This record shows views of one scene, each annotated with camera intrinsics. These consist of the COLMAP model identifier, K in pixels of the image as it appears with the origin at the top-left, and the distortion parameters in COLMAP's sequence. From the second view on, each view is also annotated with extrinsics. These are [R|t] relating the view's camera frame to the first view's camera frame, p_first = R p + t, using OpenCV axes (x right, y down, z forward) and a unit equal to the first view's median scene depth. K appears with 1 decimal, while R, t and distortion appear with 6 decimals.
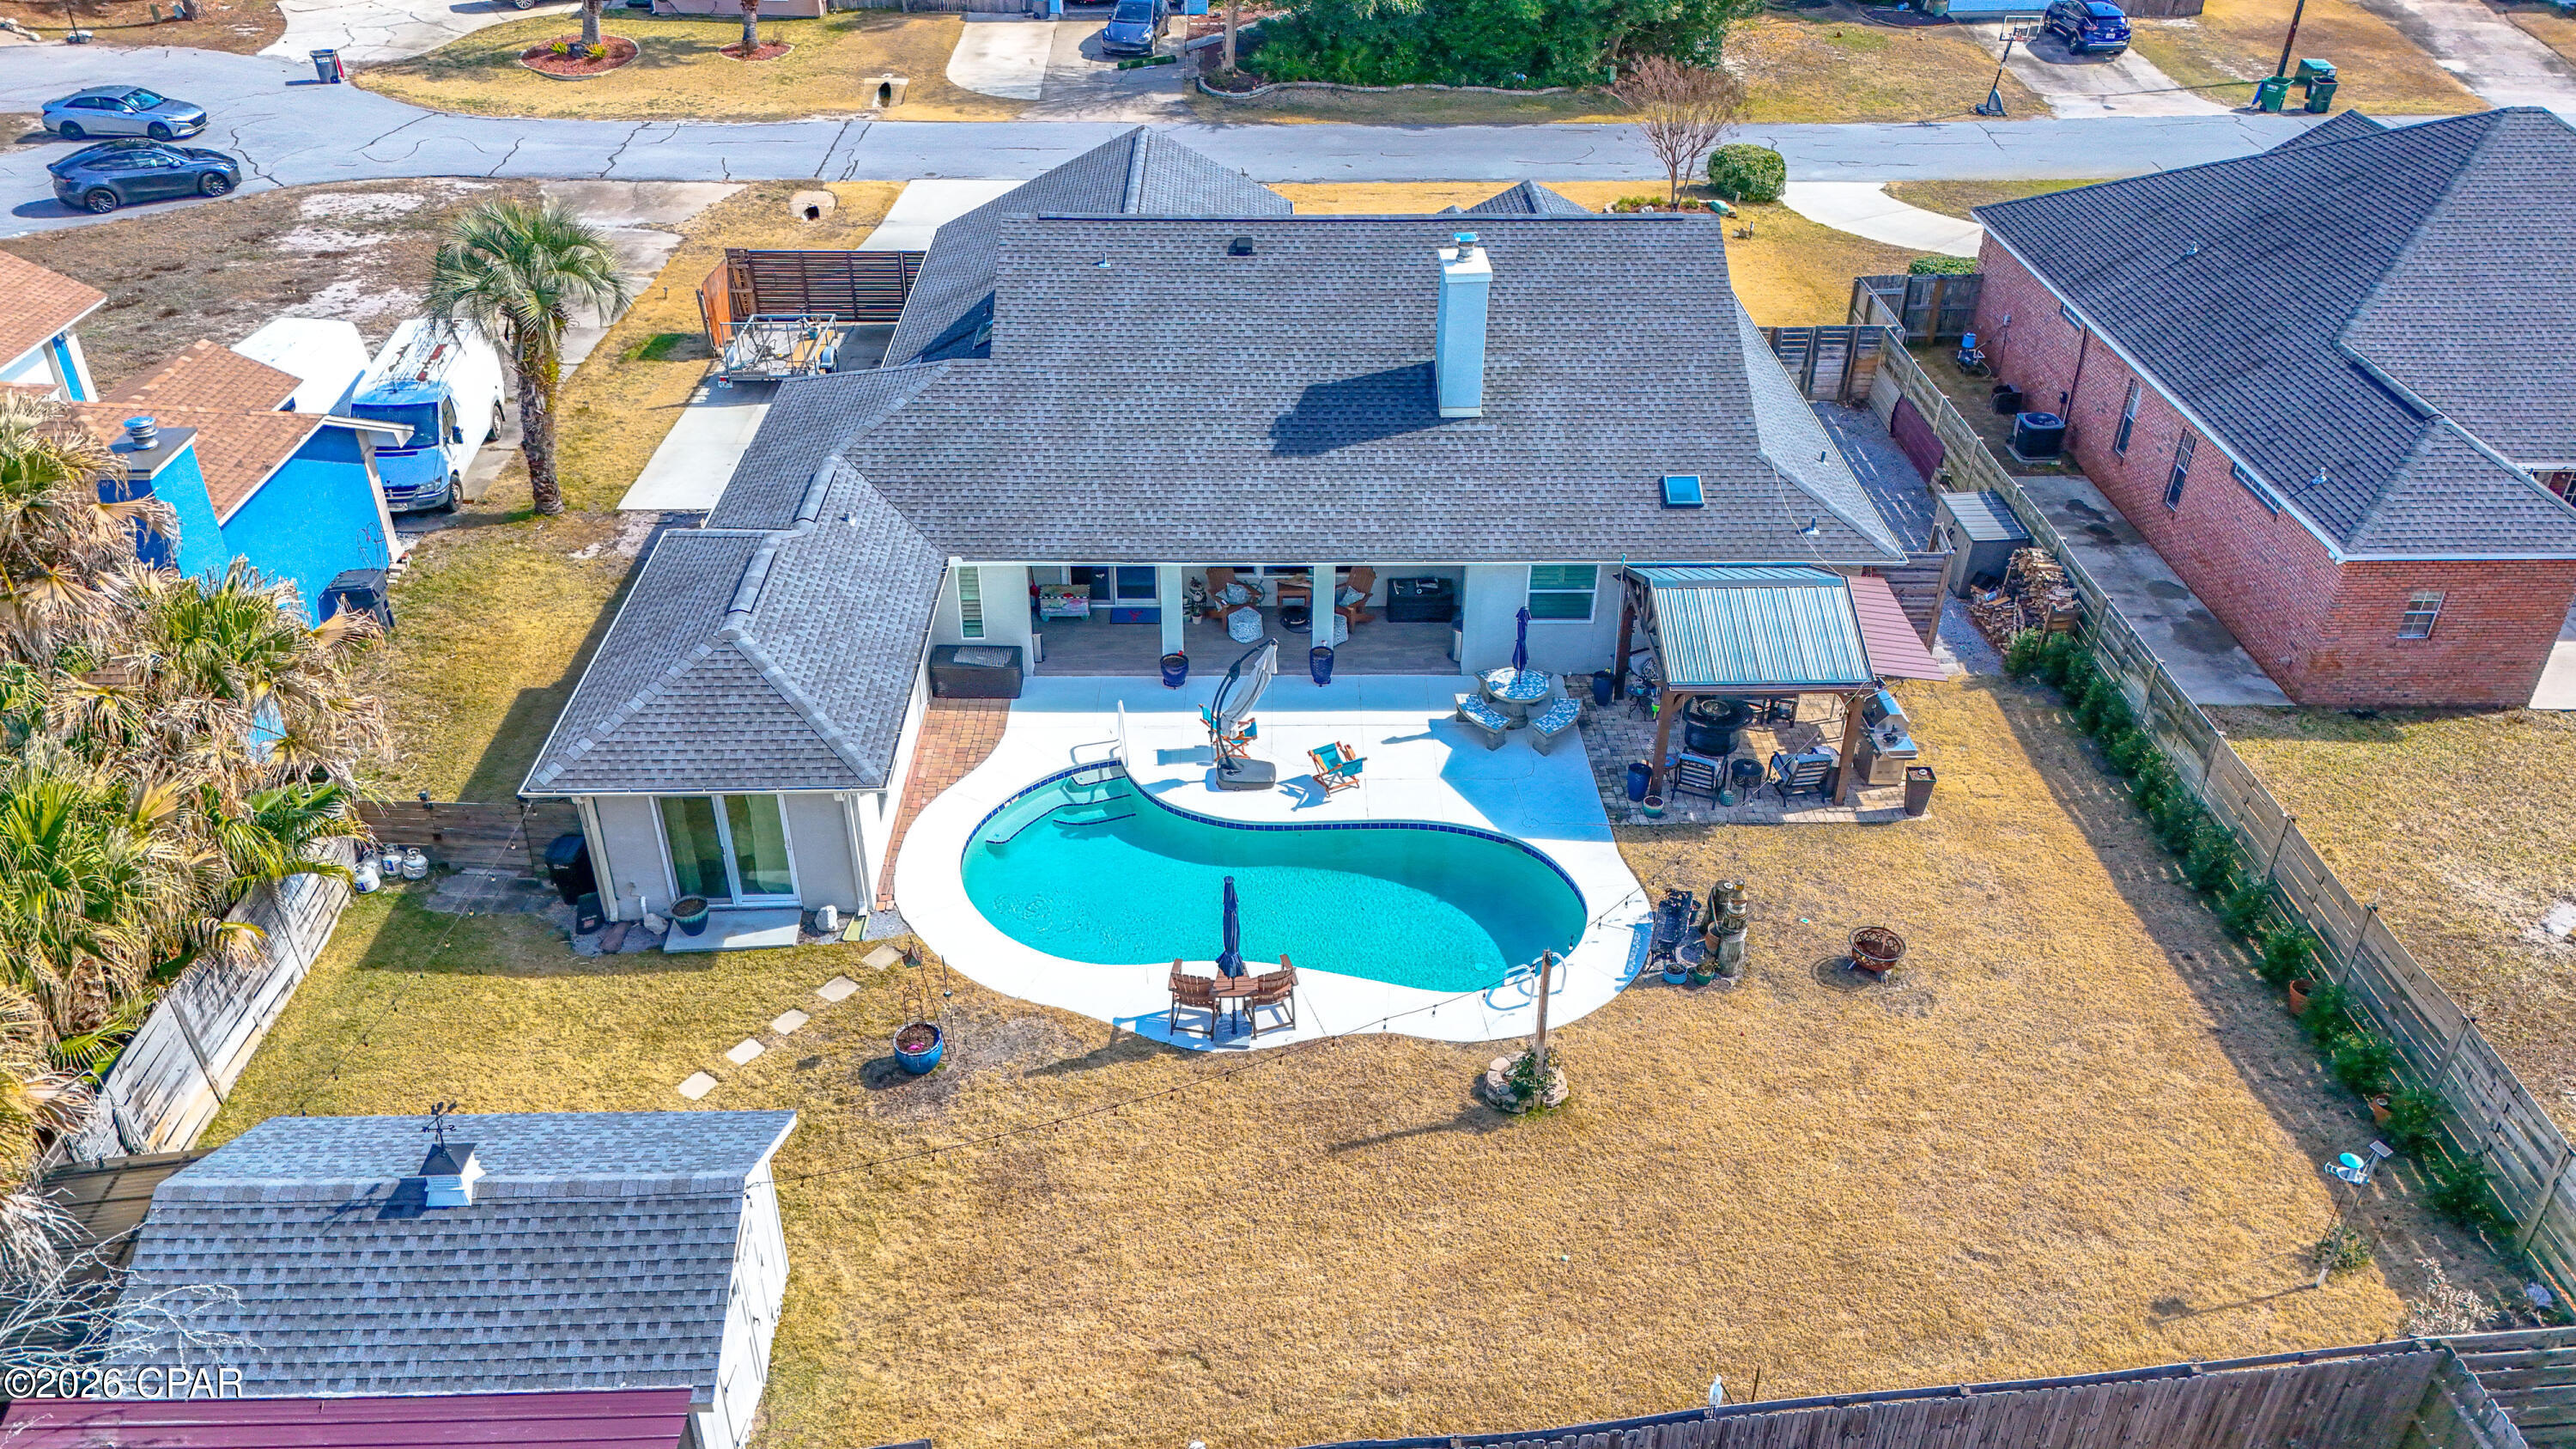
lens RADIAL K [[1899.8, 0, 1287.4], [0, 1899.8, 703.9], [0, 0, 1]] dist [0.100141, -0.101845]
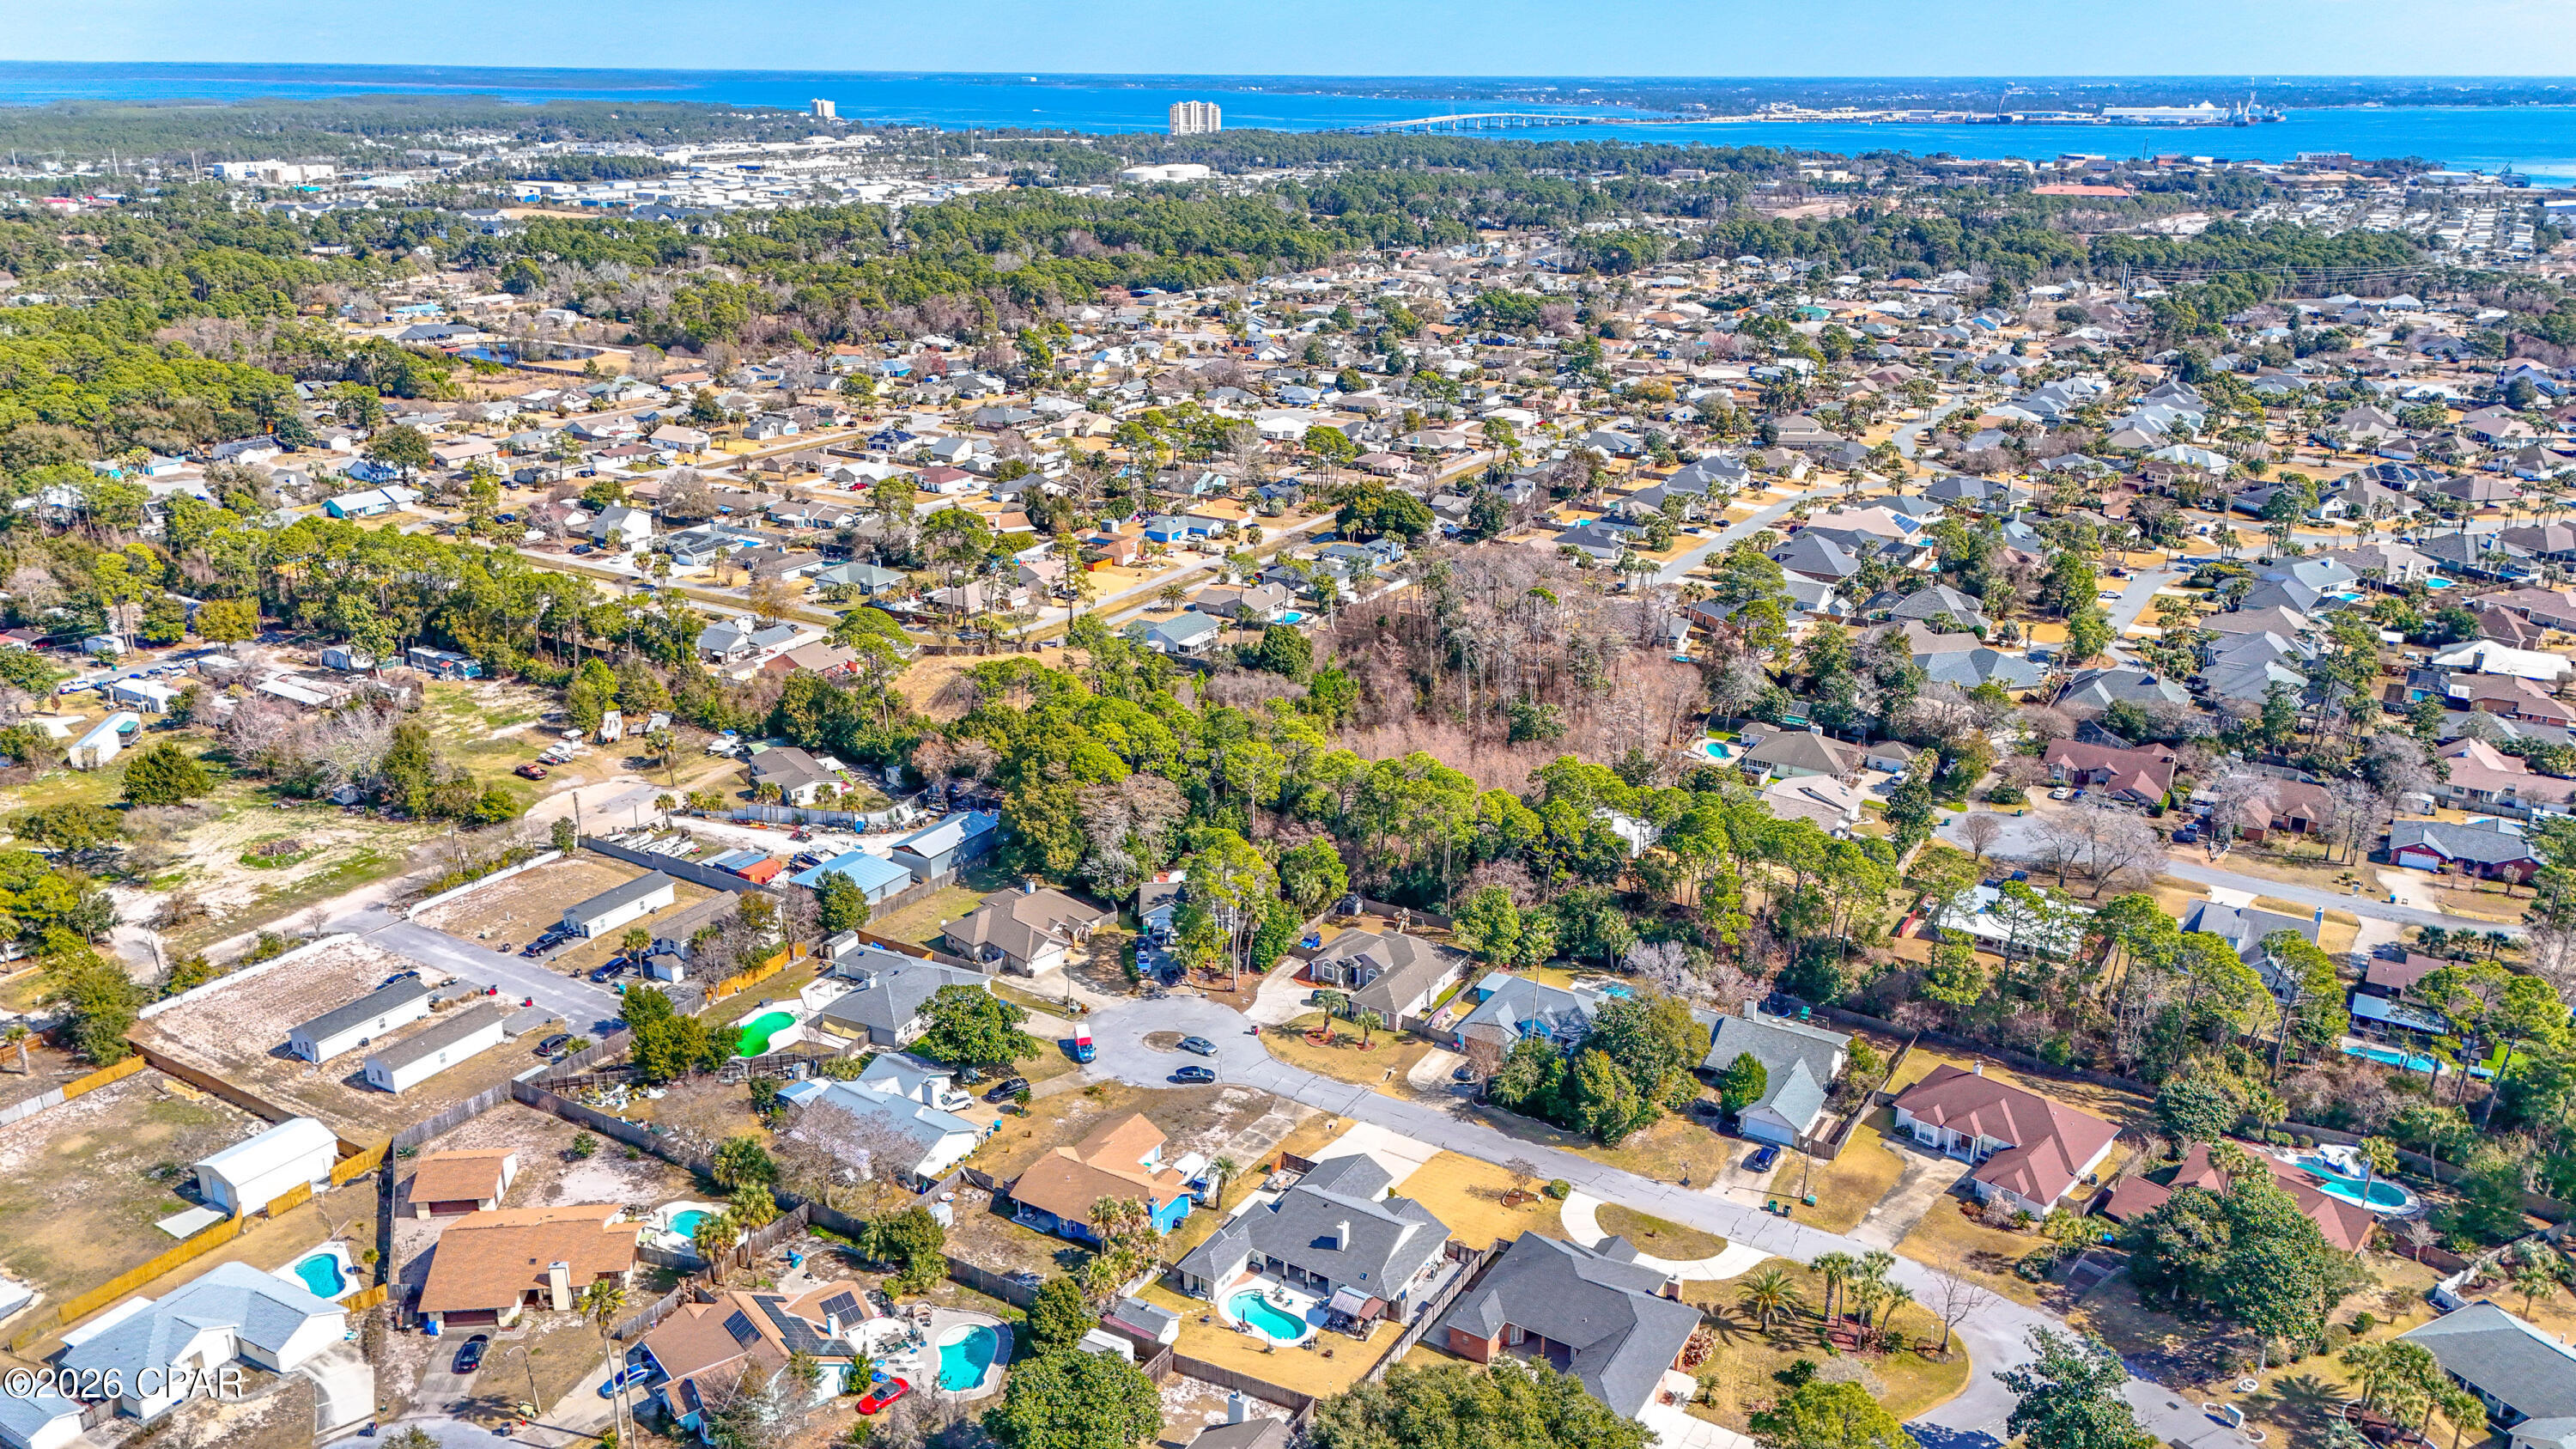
lens RADIAL K [[1877.1, 0, 1288.3], [0, 1877.1, 767.6], [0, 0, 1]] dist [0.097054, -0.100898]
pose [[0.838062, 0.184014, -0.513606, 2.642392], [-0.282849, 0.951551, -0.120612, -0.812272], [0.466528, 0.246353, 0.849507, -4.311220]]
